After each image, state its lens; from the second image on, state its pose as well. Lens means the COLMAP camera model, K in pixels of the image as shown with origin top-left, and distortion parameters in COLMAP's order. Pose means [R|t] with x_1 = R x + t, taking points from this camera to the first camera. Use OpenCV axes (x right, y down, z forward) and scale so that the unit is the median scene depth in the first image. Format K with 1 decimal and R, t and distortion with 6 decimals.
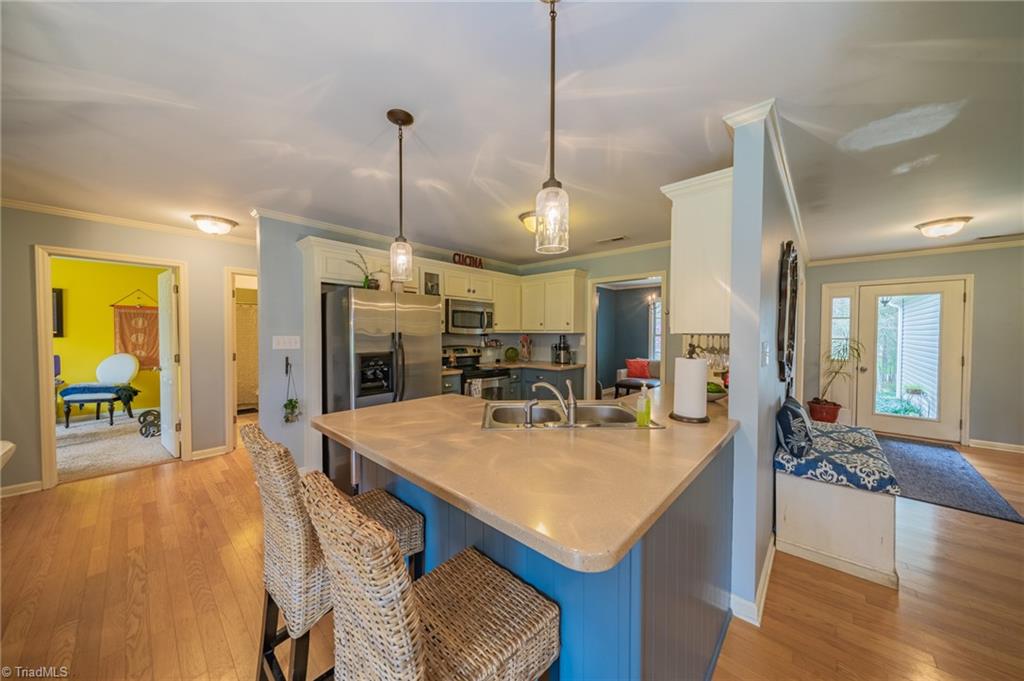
lens RADIAL K [[344.3, 0, 512.7], [0, 344.3, 339.9], [0, 0, 1]] dist [0.011738, -0.002228]
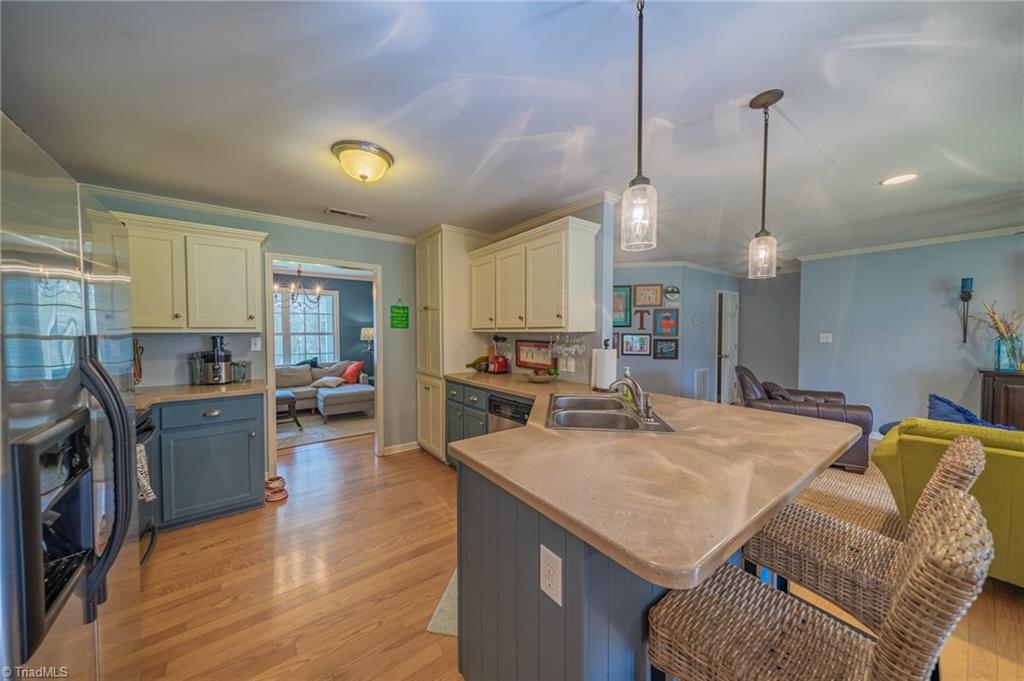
lens RADIAL K [[344.3, 0, 512.7], [0, 344.3, 339.9], [0, 0, 1]] dist [0.011738, -0.002228]
pose [[0.186929, -0.031269, 0.981876, -0.780517], [0.023164, 0.999356, 0.027415, -0.027110], [-0.982100, 0.017620, 0.187533, 0.883760]]
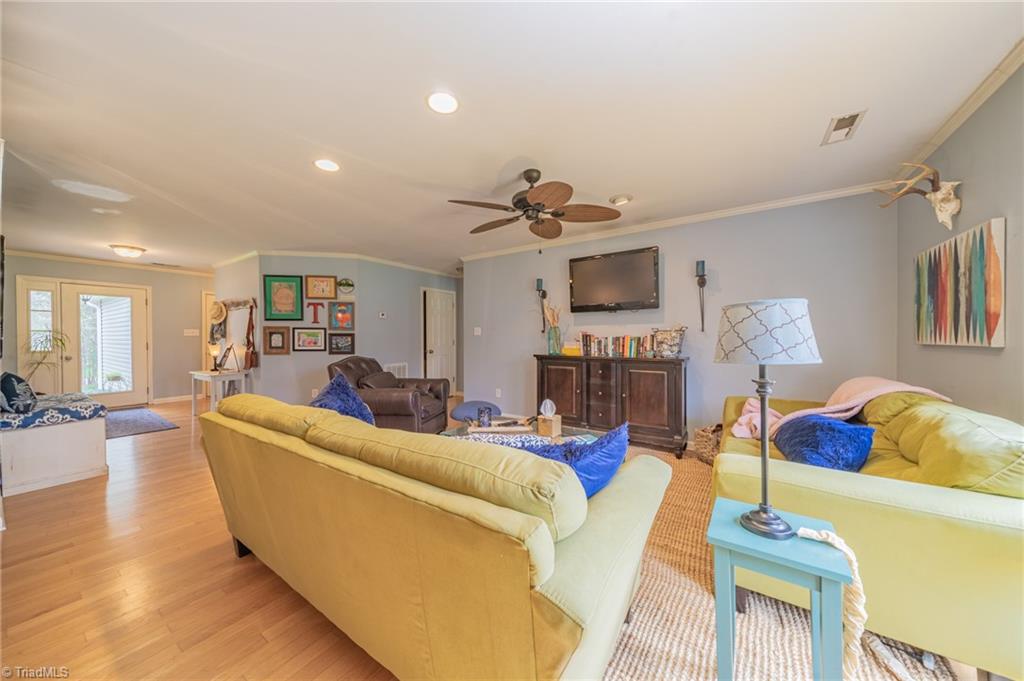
lens RADIAL K [[344.3, 0, 512.7], [0, 344.3, 339.9], [0, 0, 1]] dist [0.011738, -0.002228]
pose [[-0.140020, -0.013282, 0.990060, -0.669684], [0.024212, 0.999565, 0.016834, 0.094545], [-0.989853, 0.026328, -0.139637, -0.575987]]
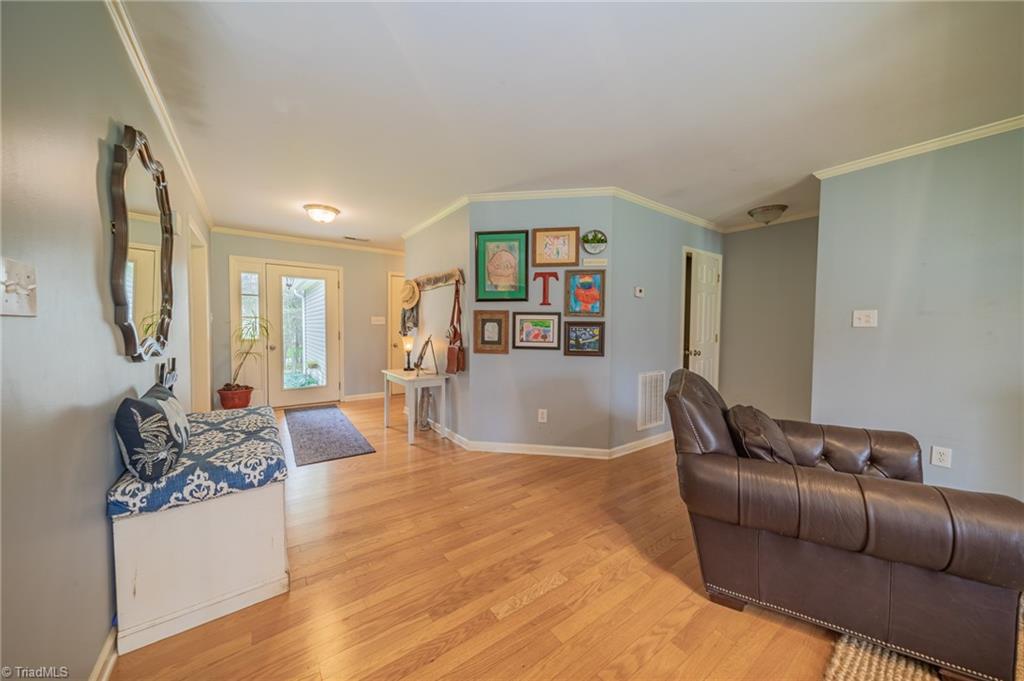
lens RADIAL K [[351.4, 0, 513.0], [0, 351.4, 339.6], [0, 0, 1]] dist [0.010678, -0.000115]
pose [[0.203050, -0.036834, 0.978475, 0.350447], [0.014376, 0.999297, 0.034635, 0.080644], [-0.979063, 0.007034, 0.203437, 0.258114]]
